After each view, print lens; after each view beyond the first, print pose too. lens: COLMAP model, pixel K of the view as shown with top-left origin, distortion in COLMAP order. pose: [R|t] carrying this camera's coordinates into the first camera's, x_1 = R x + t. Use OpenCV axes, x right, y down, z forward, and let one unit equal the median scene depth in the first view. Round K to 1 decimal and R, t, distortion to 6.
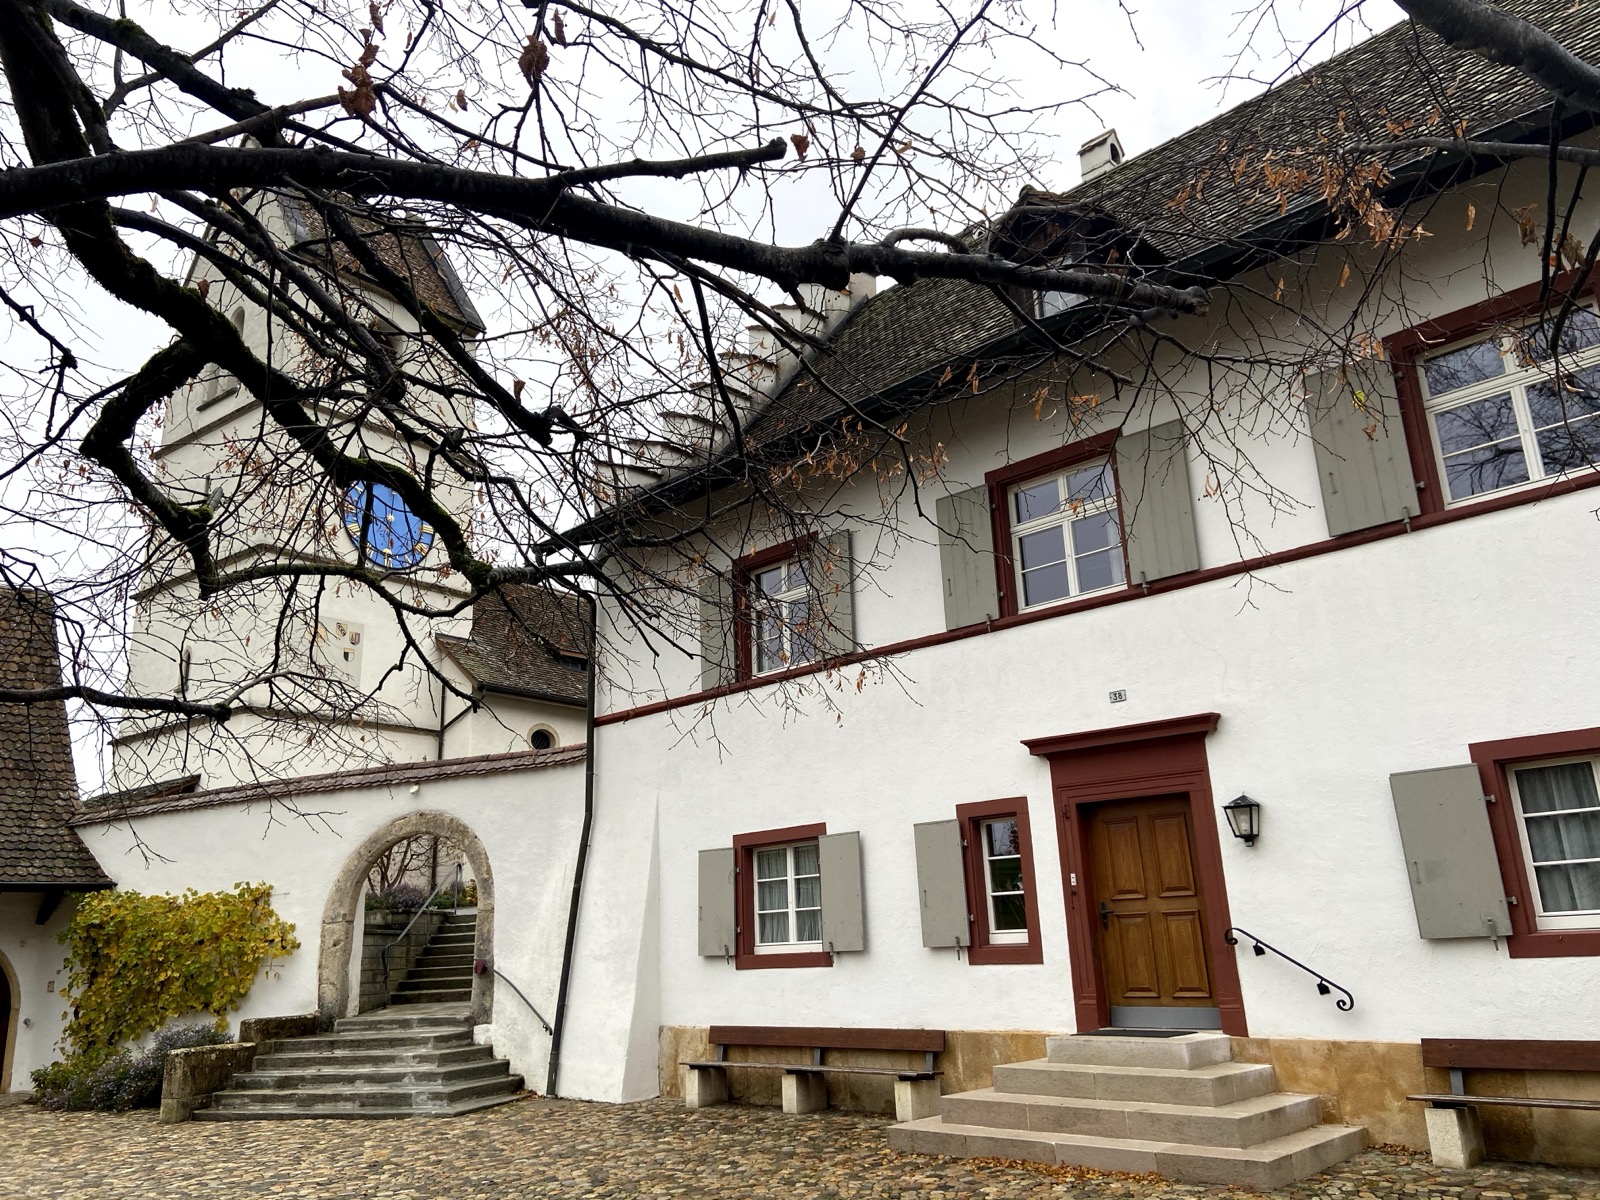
lens RADIAL K [[1189.8, 0, 792.0], [0, 1189.8, 588.6], [0, 0, 1]] dist [0.036582, -0.026313]
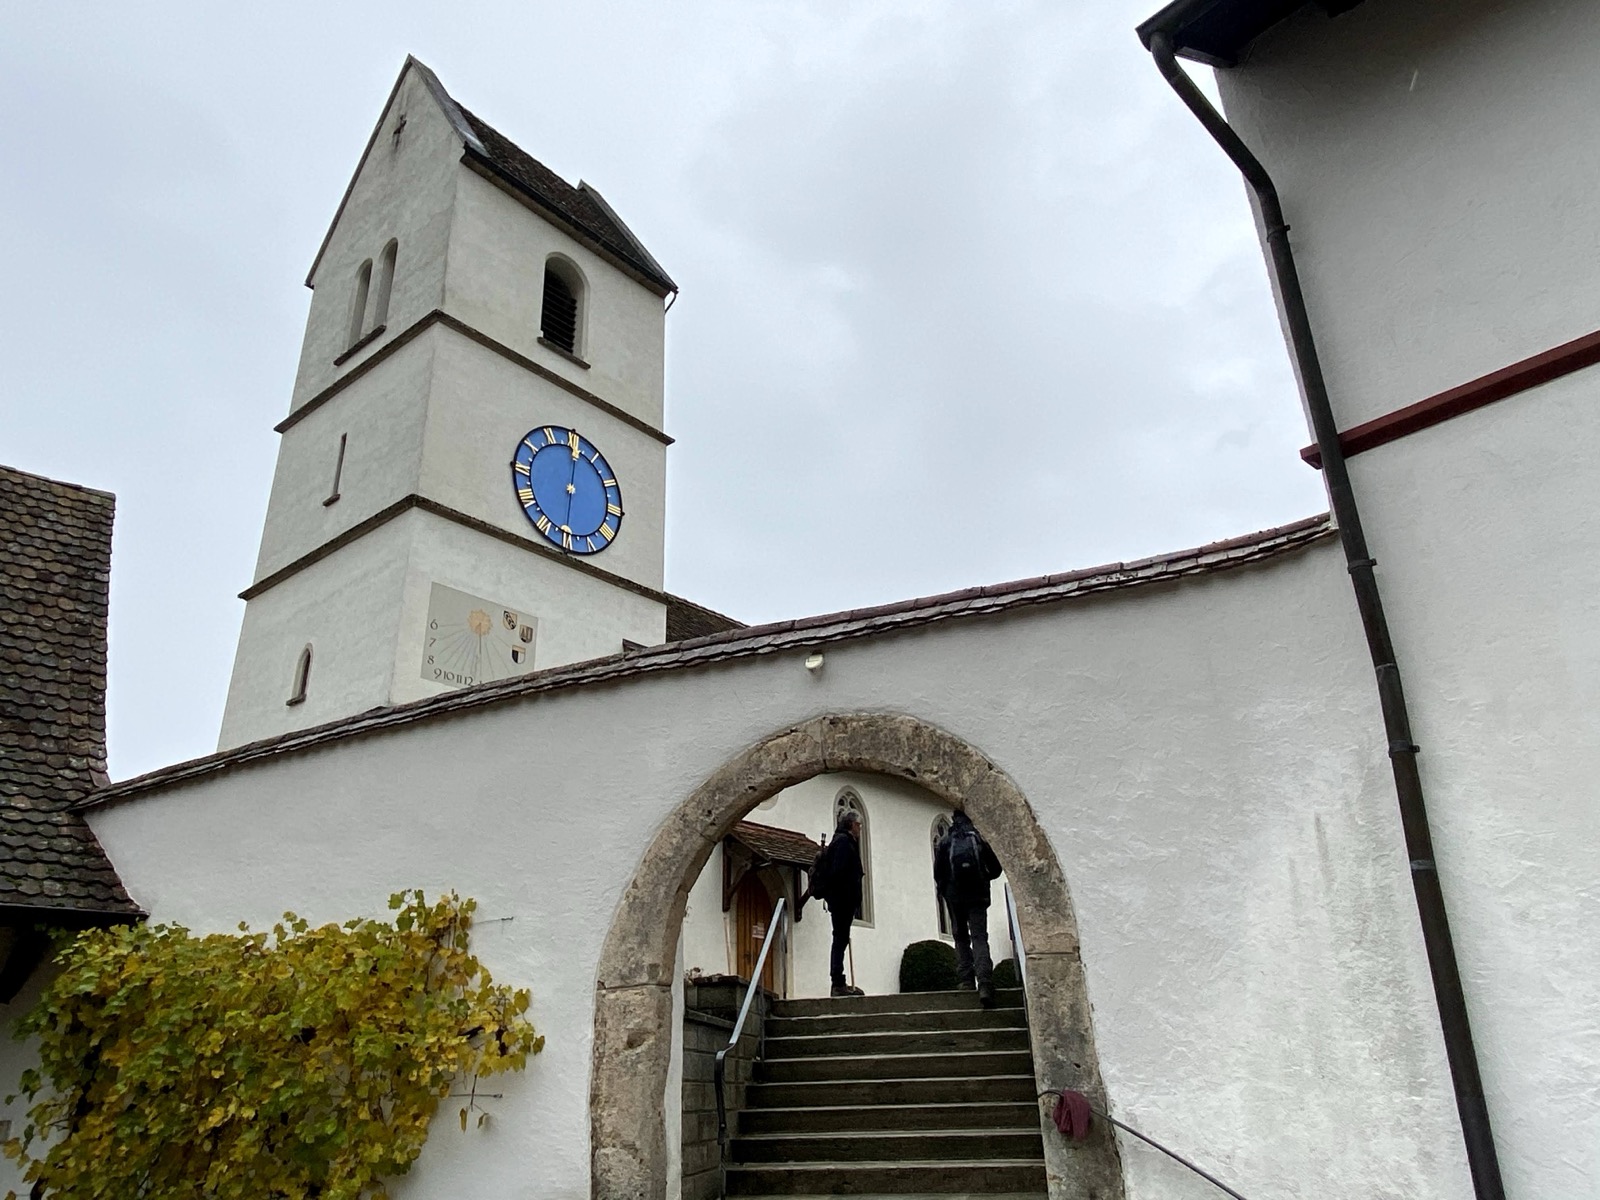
lens RADIAL K [[1113.0, 0, 794.5], [0, 1113.0, 598.9], [0, 0, 1]] dist [0.033916, -0.015838]
pose [[0.998137, -0.009315, -0.060296, -0.297749], [0.002433, 0.993567, -0.113220, 0.188485], [0.060963, 0.112863, 0.991739, 0.604052]]
